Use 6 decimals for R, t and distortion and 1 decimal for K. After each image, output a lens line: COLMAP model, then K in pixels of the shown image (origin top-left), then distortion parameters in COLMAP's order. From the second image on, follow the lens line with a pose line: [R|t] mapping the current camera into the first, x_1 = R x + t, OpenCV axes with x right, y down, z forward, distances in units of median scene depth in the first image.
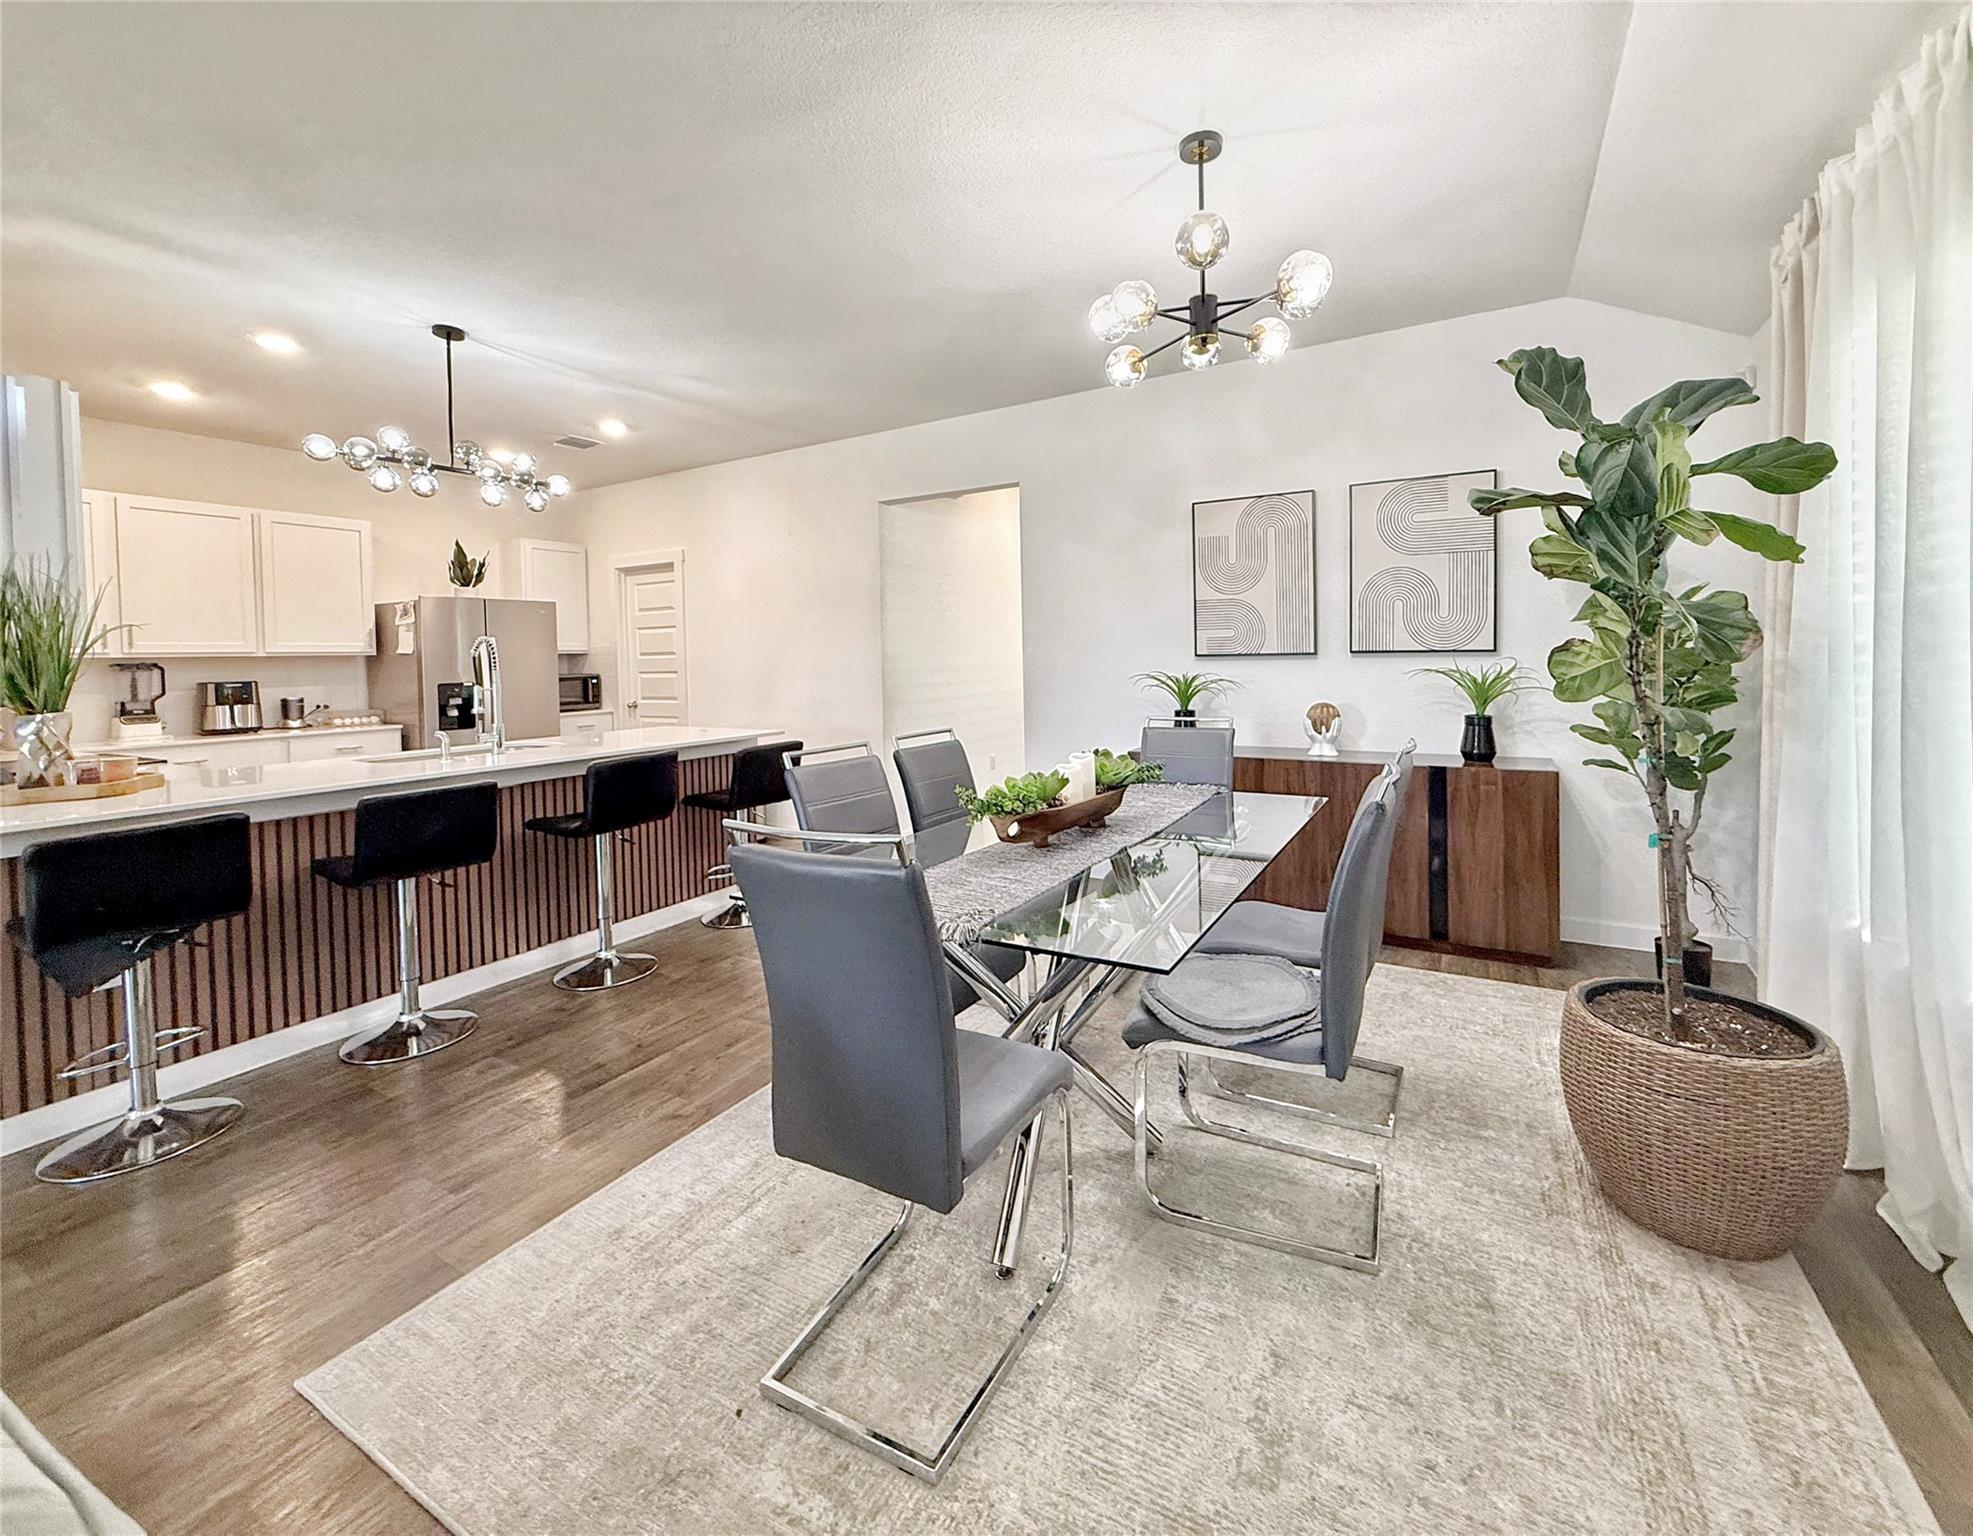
lens RADIAL K [[820.7, 0, 1008.4], [0, 820.7, 667.1], [0, 0, 1]] dist [0.011572, 0.000186]
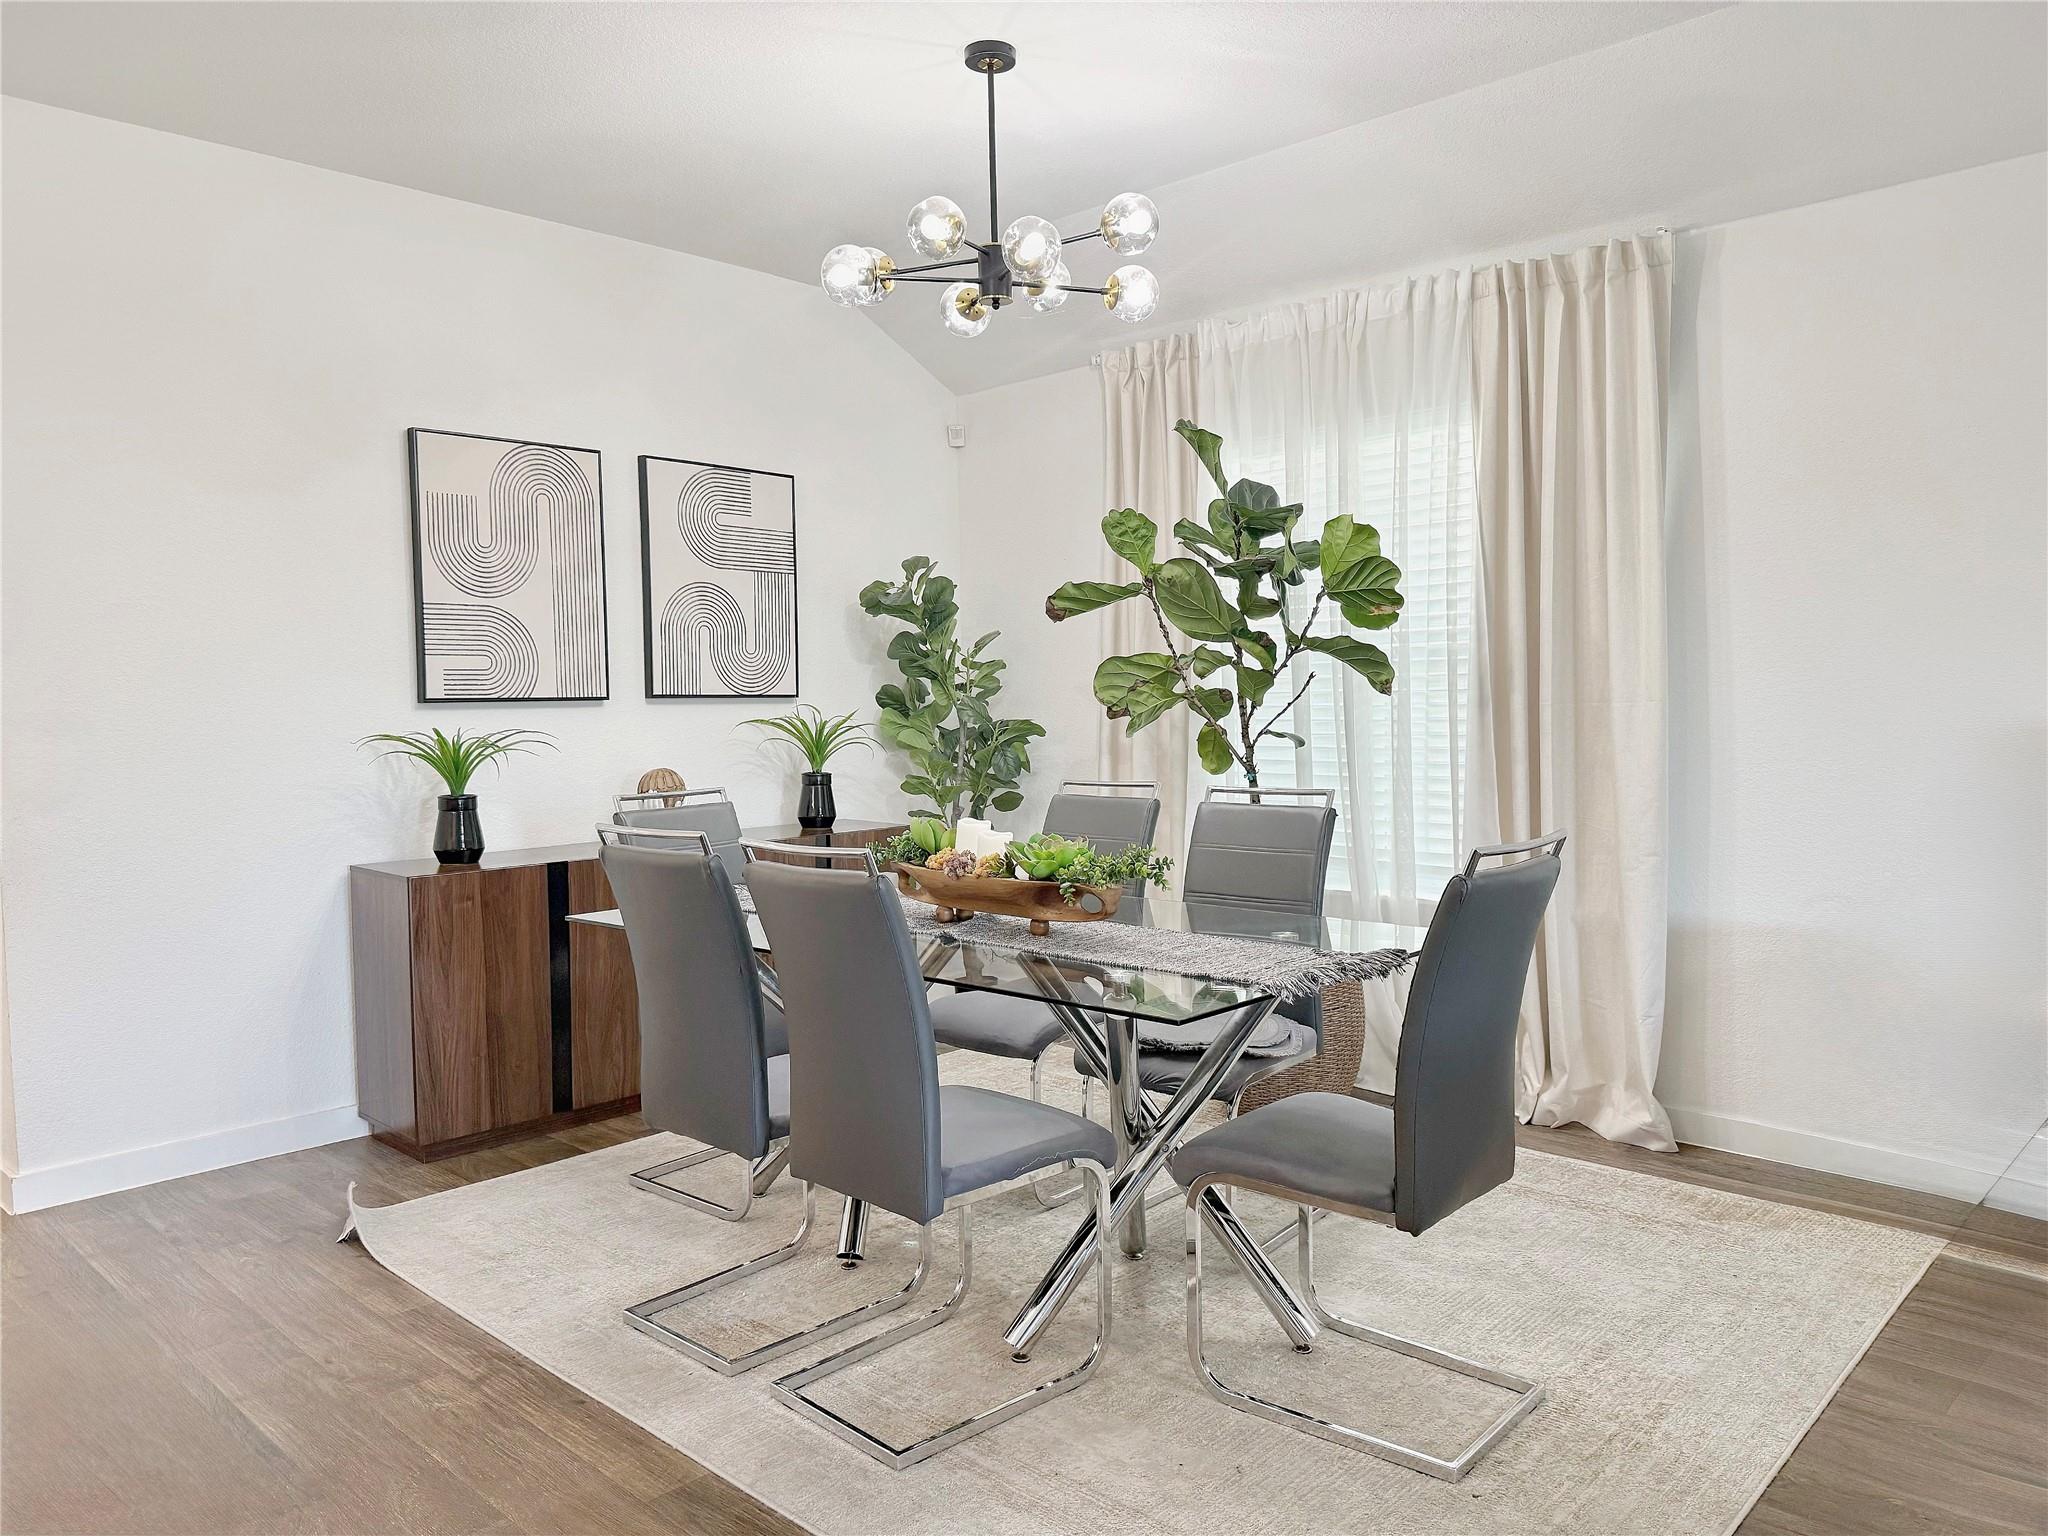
lens RADIAL K [[1410.2, 0, 1008.7], [0, 1410.2, 753.8], [0, 0, 1]] dist [0.024518, -0.001244]
pose [[0.224676, -0.029046, 0.974000, -0.508220], [0.022909, 0.999437, 0.024520, 0.006033], [-0.974164, 0.016805, 0.225215, 0.321528]]
